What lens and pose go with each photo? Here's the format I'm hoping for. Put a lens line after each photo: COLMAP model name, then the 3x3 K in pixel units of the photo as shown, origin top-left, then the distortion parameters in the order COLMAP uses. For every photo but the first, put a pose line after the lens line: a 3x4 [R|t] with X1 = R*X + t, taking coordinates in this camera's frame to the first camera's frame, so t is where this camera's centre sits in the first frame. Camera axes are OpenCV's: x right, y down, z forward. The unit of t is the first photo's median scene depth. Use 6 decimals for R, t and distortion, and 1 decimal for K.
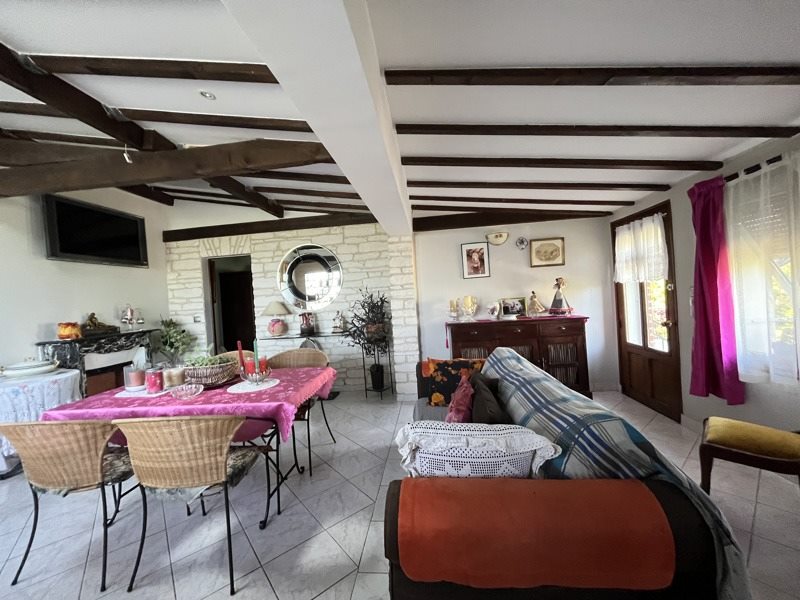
lens RADIAL K [[322.3, 0, 397.3], [0, 322.3, 297.5], [0, 0, 1]] dist [-0.001500, 0.000025]
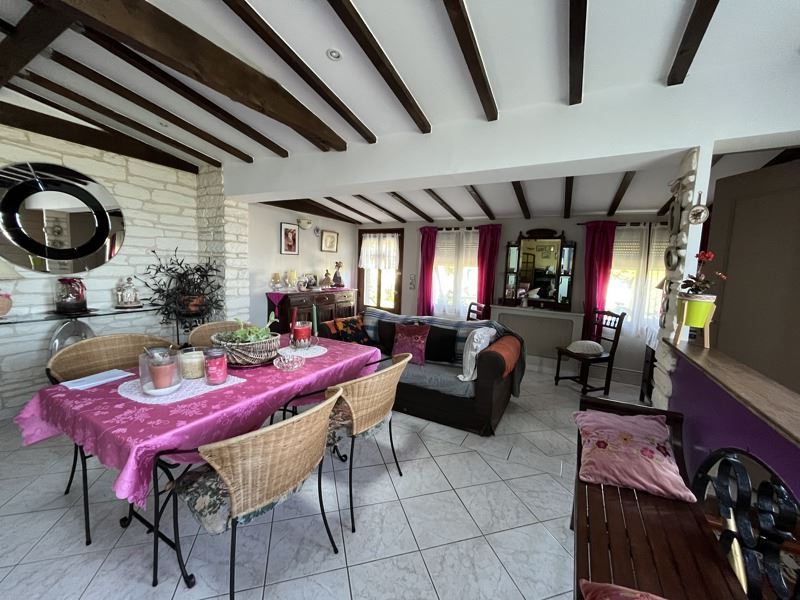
lens RADIAL K [[322.3, 0, 396.8], [0, 322.3, 299.2], [0, 0, 1]] dist [-0.001500, 0.000025]
pose [[0.392570, -0.016796, 0.919569, -0.676081], [-0.058672, 0.997339, 0.043264, 0.026332], [-0.917849, -0.070937, 0.390540, 0.188705]]
